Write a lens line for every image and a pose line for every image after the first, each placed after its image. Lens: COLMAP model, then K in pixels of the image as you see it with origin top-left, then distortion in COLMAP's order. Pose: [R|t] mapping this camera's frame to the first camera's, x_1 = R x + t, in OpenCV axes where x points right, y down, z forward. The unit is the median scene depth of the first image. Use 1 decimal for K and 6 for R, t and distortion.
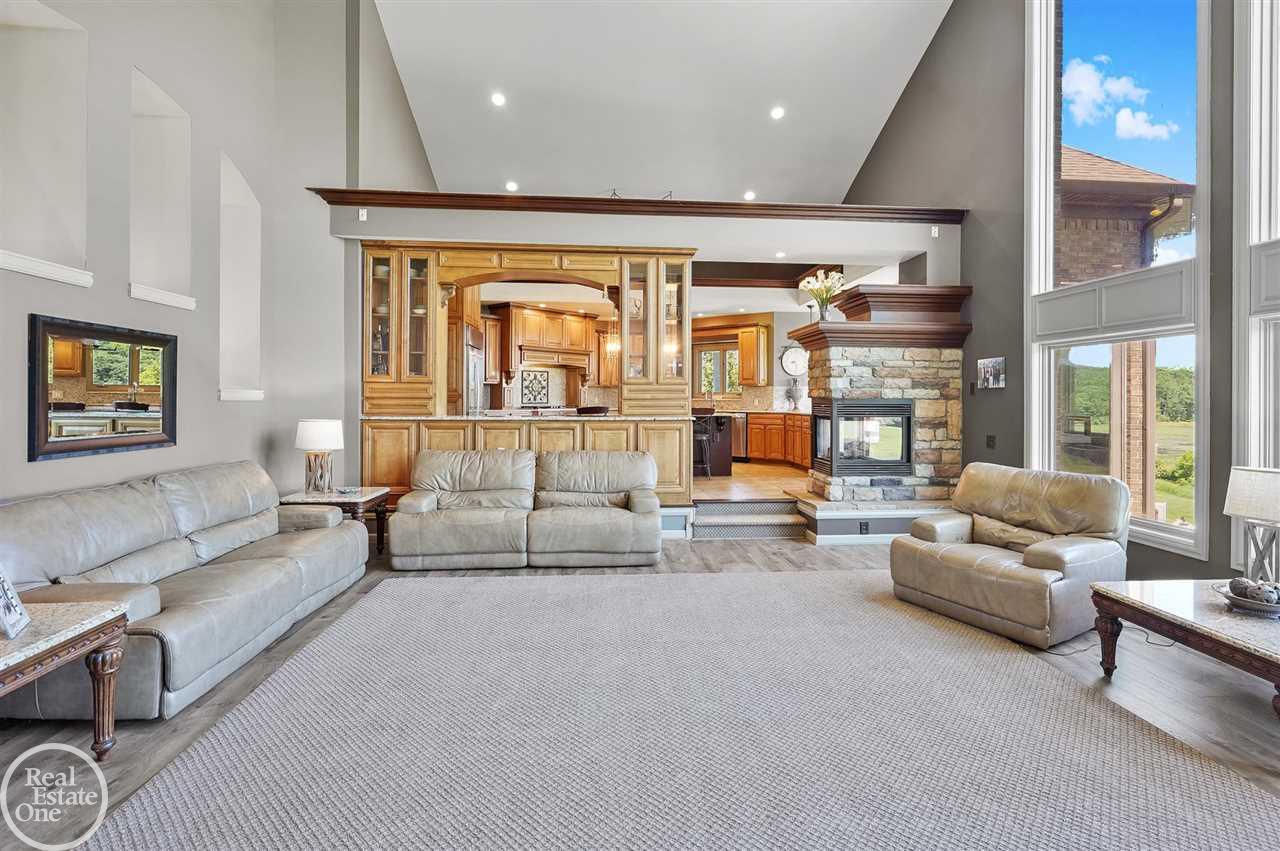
lens RADIAL K [[595.7, 0, 663.1], [0, 595.7, 397.7], [0, 0, 1]] dist [-0.005246, 0.003881]
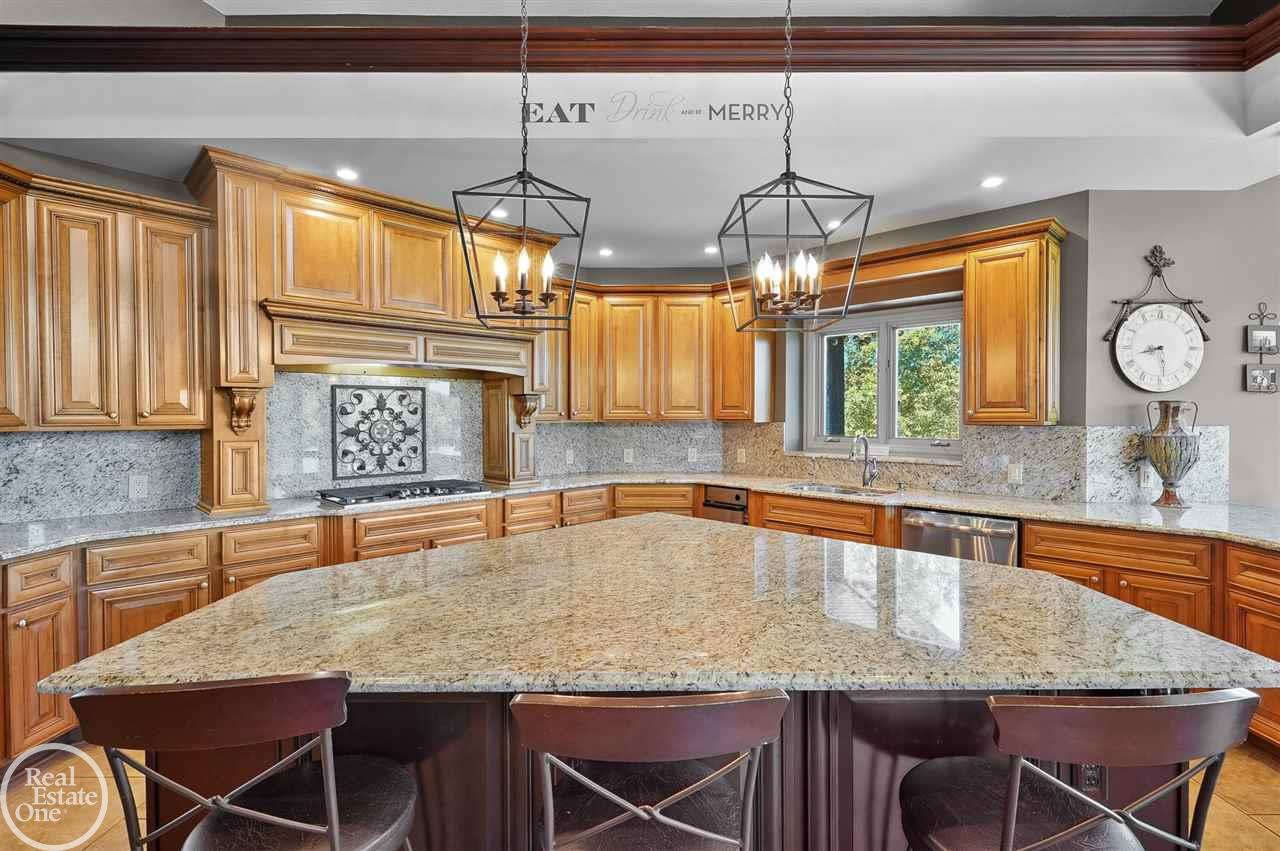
lens RADIAL K [[595.7, 0, 651.3], [0, 595.7, 422.8], [0, 0, 1]] dist [-0.005246, 0.003881]
pose [[0.994601, -0.004306, -0.103682, -0.012698], [0.005590, 0.999911, 0.012094, -0.027355], [0.103621, -0.012608, 0.994537, 0.677043]]
